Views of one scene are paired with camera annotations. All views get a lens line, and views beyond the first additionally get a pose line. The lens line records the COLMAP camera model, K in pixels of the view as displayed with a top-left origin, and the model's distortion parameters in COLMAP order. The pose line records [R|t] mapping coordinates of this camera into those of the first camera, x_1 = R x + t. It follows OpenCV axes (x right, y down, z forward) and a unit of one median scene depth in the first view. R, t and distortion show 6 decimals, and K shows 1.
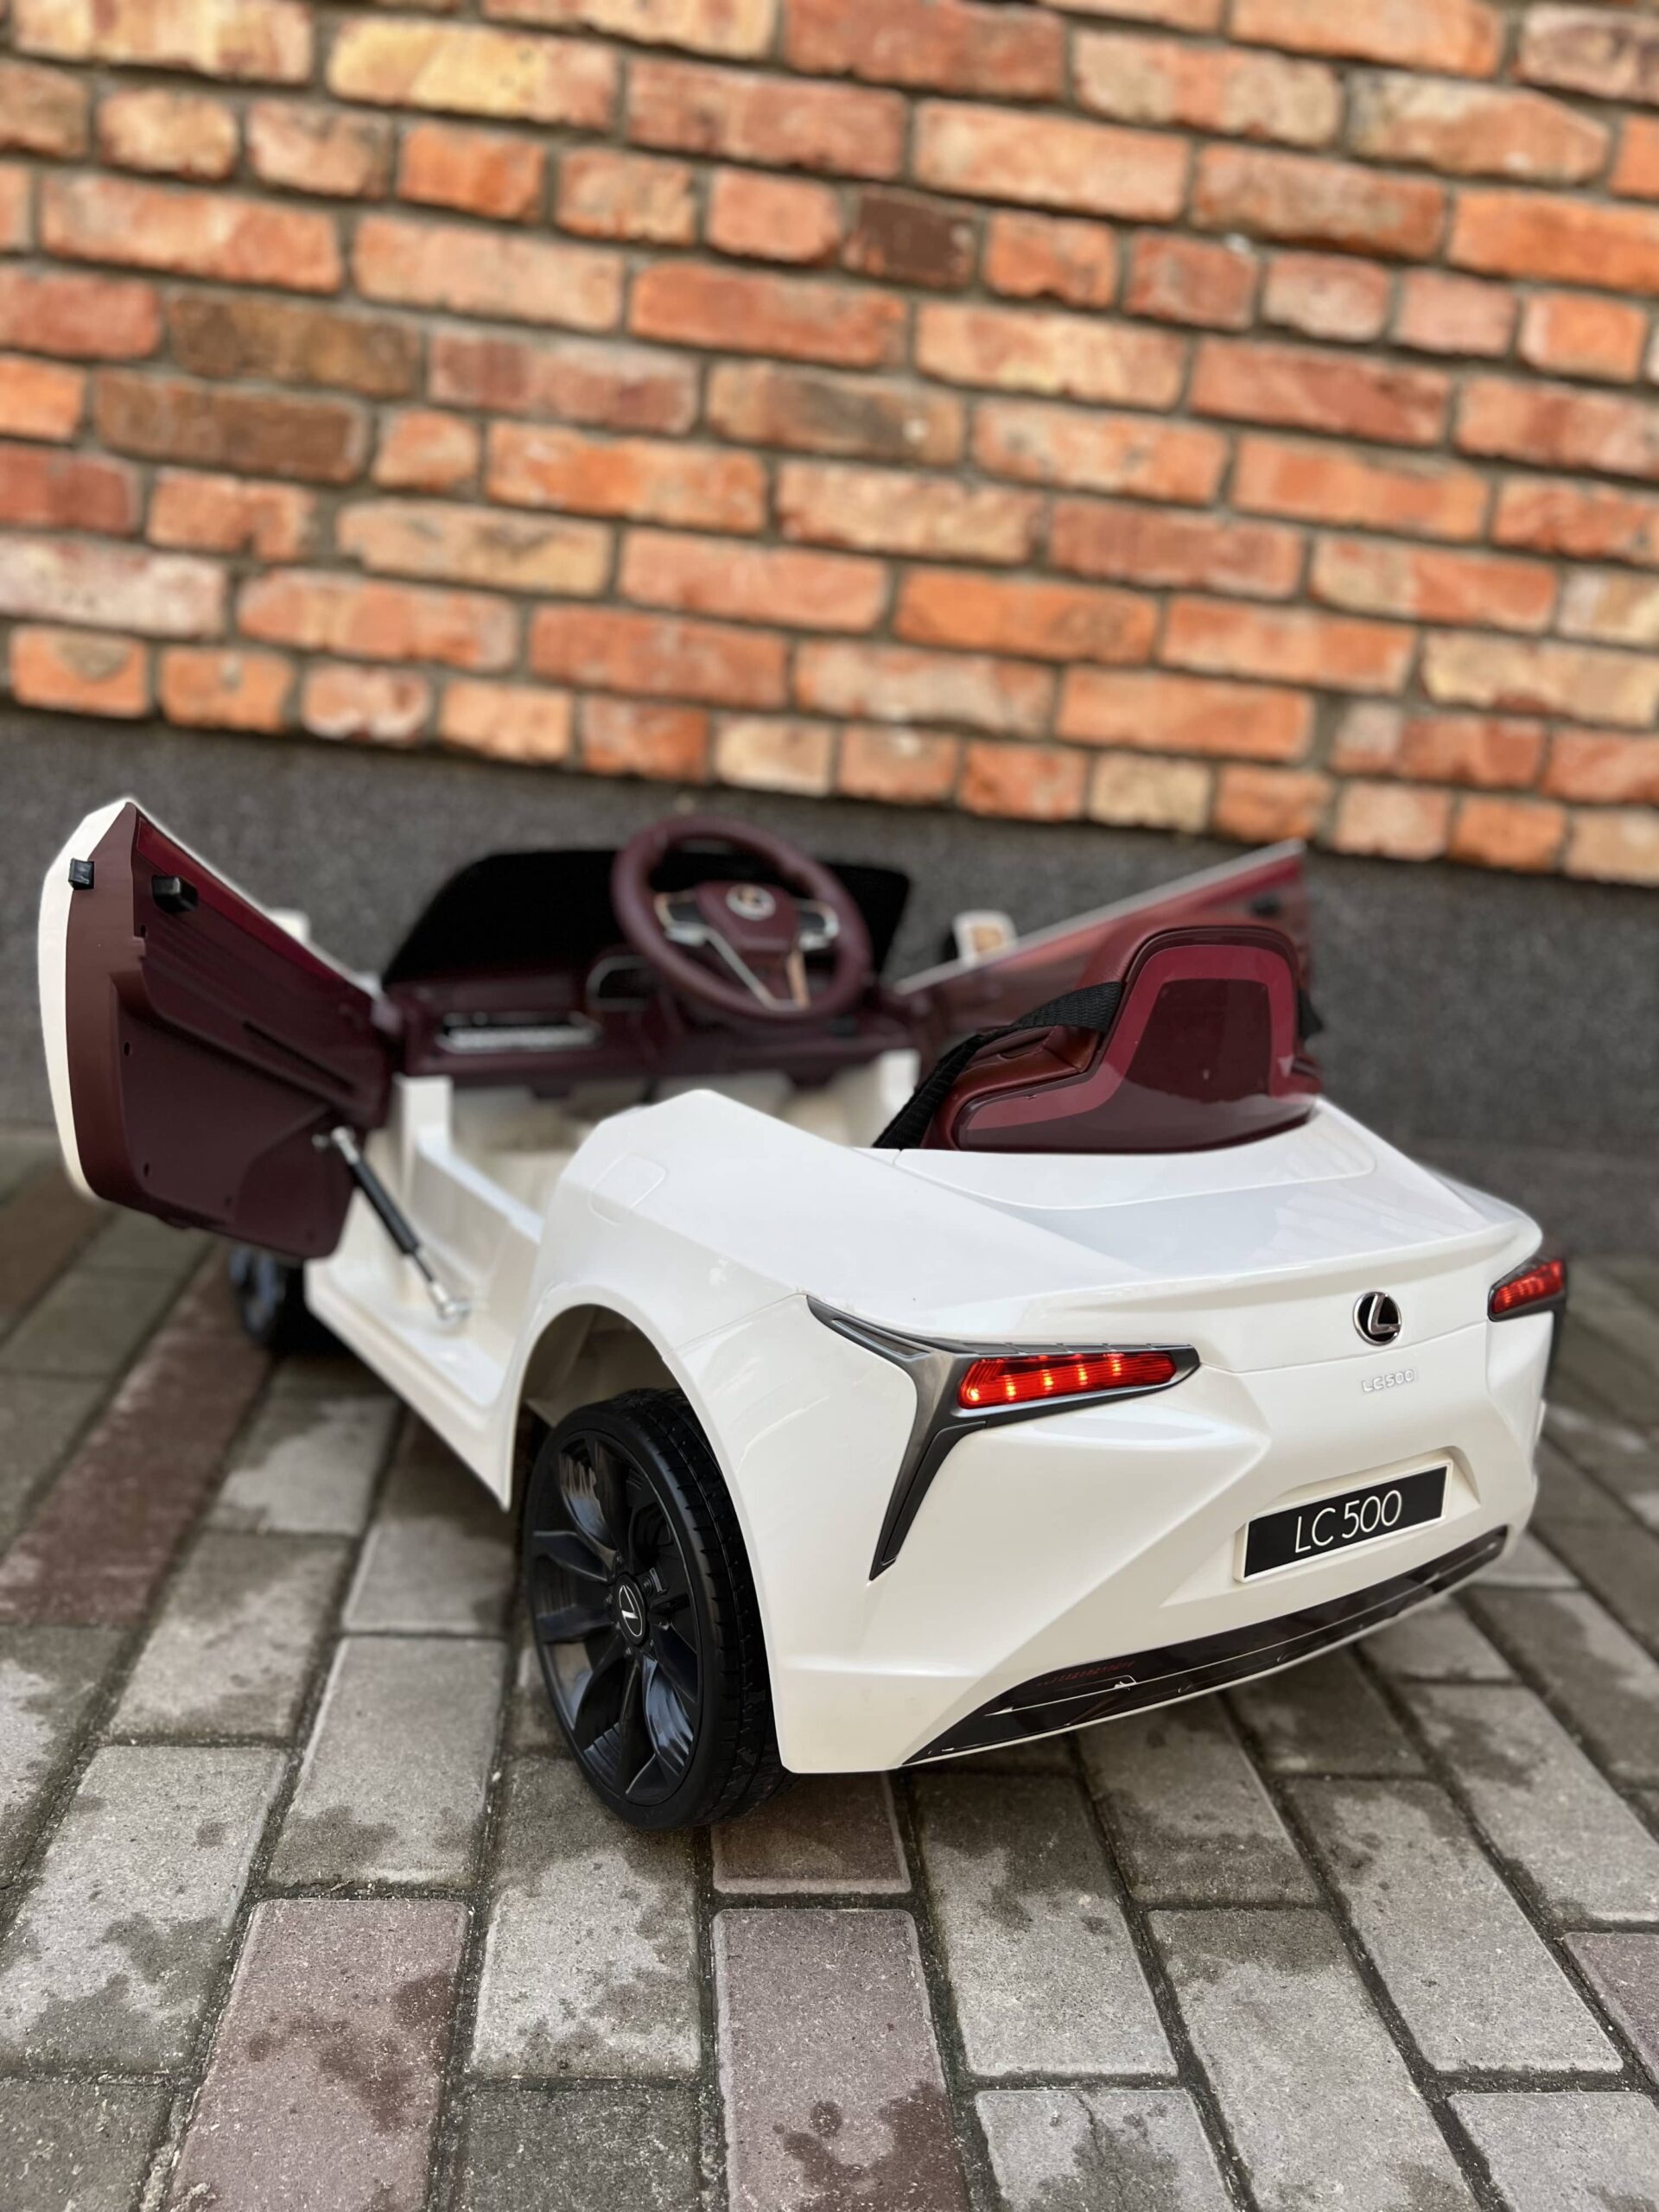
lens RADIAL K [[1668.9, 0, 833.2], [0, 1668.9, 1119.7], [0, 0, 1]] dist [0.031741, -0.044182]
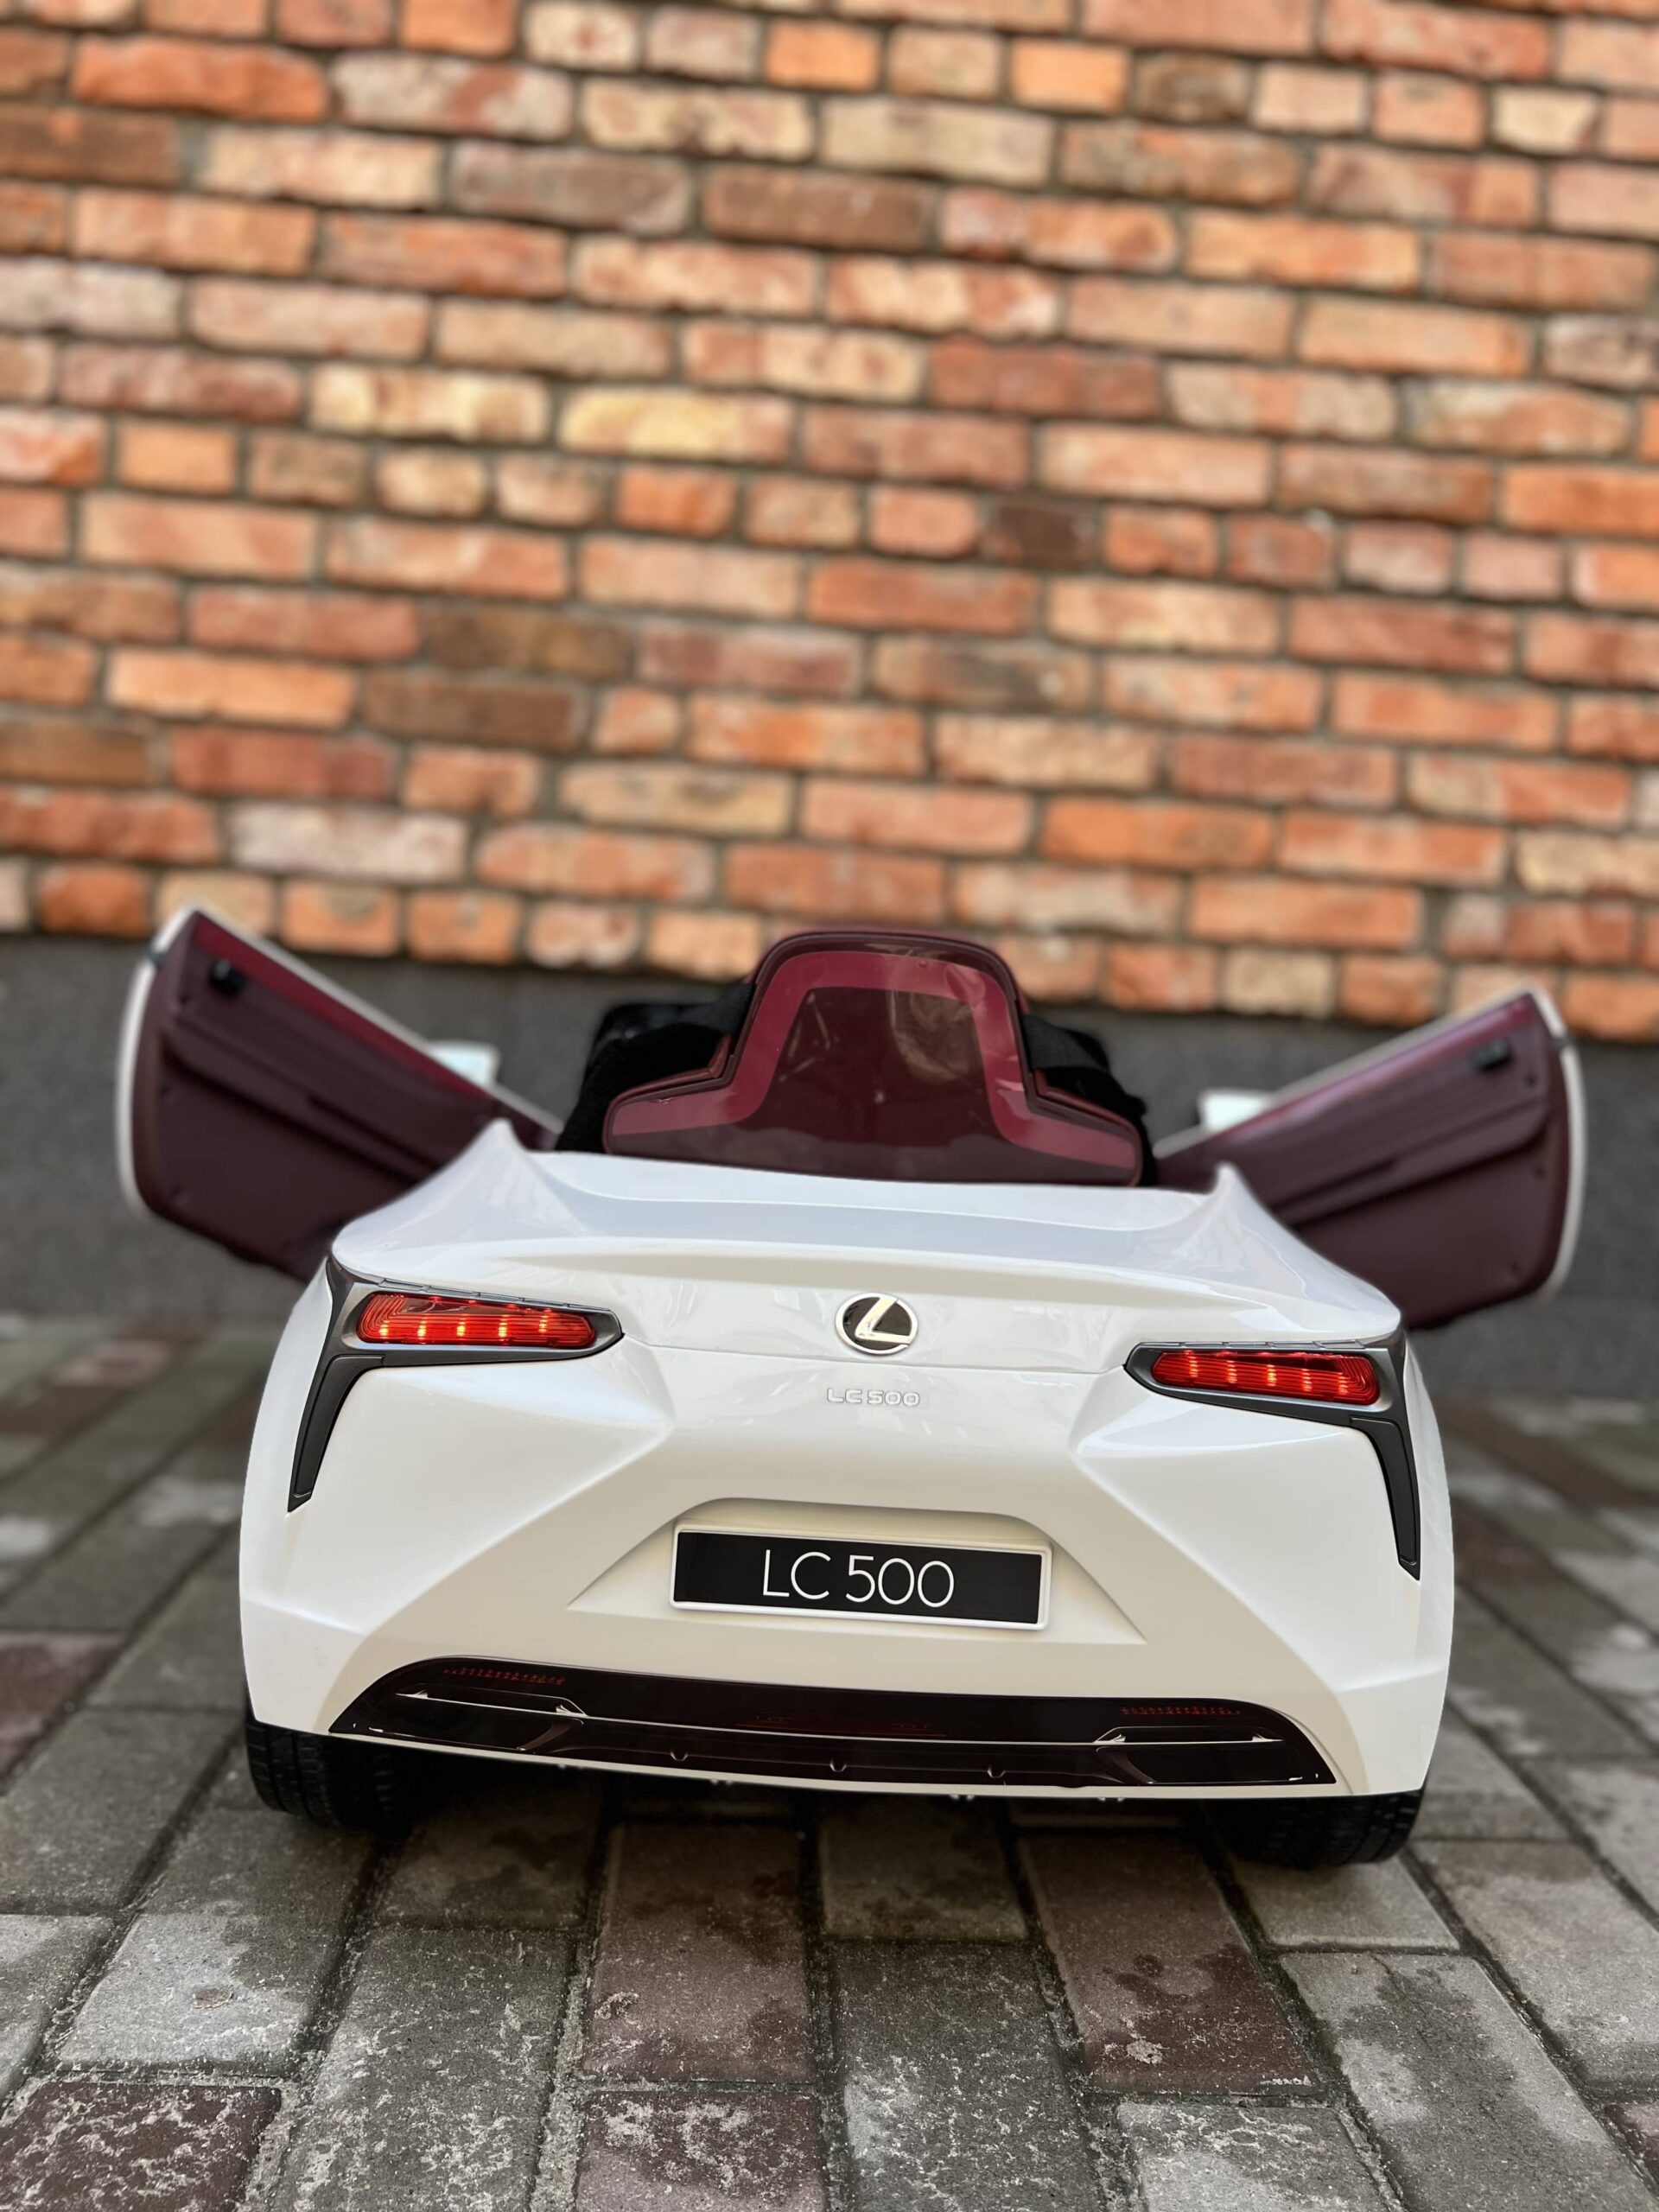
lens RADIAL K [[1668.9, 0, 838.1], [0, 1668.9, 1123.9], [0, 0, 1]] dist [0.031741, -0.044182]
pose [[0.997984, -0.042167, -0.047436, -0.057539], [0.032331, 0.980912, -0.191746, 0.108471], [0.054616, 0.189826, 0.980297, -0.091607]]
